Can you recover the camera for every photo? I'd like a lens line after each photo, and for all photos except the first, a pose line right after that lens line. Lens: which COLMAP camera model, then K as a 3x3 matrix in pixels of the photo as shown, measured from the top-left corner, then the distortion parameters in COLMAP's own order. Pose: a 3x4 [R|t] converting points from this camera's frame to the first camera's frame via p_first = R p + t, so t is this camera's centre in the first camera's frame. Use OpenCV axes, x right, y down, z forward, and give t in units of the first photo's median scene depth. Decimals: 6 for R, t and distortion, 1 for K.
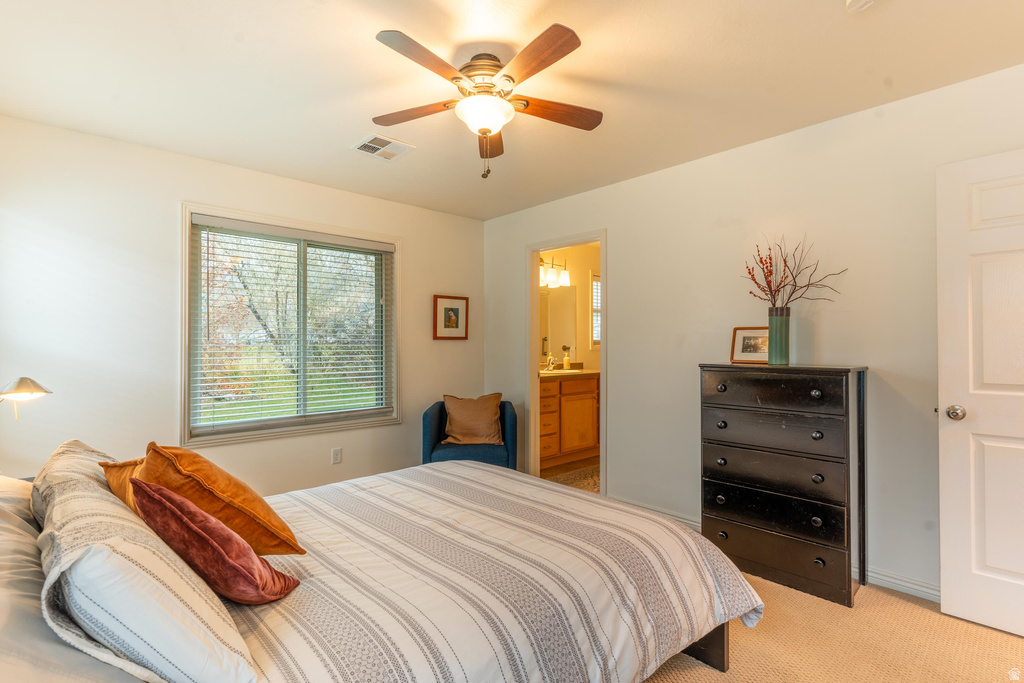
lens RADIAL K [[483.5, 0, 509.6], [0, 483.5, 341.8], [0, 0, 1]] dist [0.001629, 0.001691]
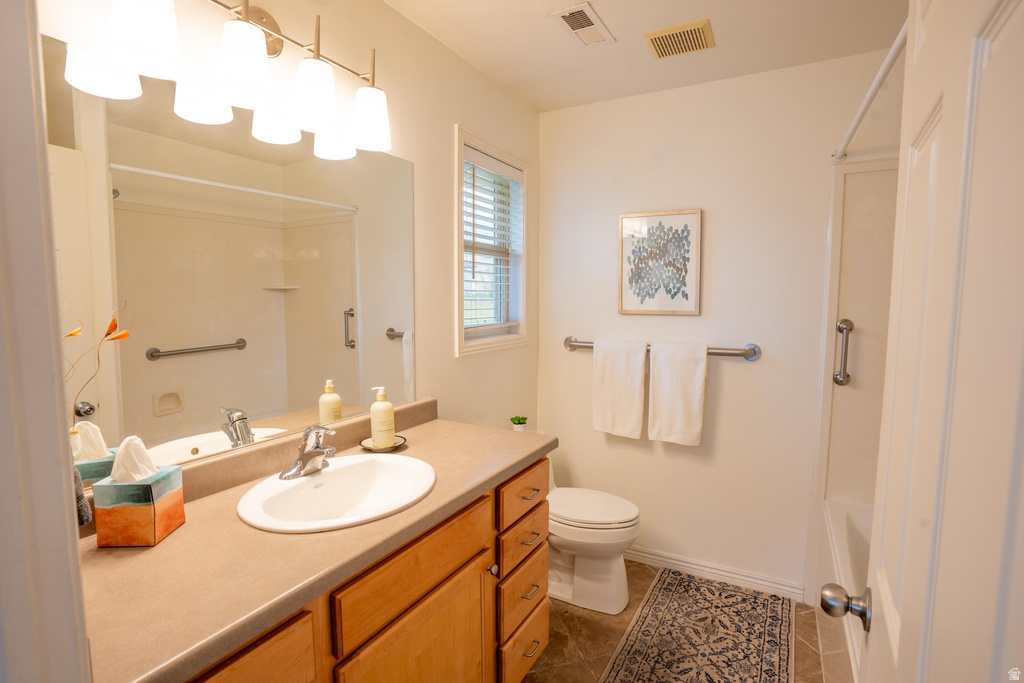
lens RADIAL K [[483.5, 0, 509.6], [0, 483.5, 341.8], [0, 0, 1]] dist [0.001629, 0.001691]
pose [[0.948398, -0.018460, 0.316545, 0.091265], [-0.009132, 0.996300, 0.085460, -0.024460], [-0.316952, -0.083941, 0.944720, 0.649752]]
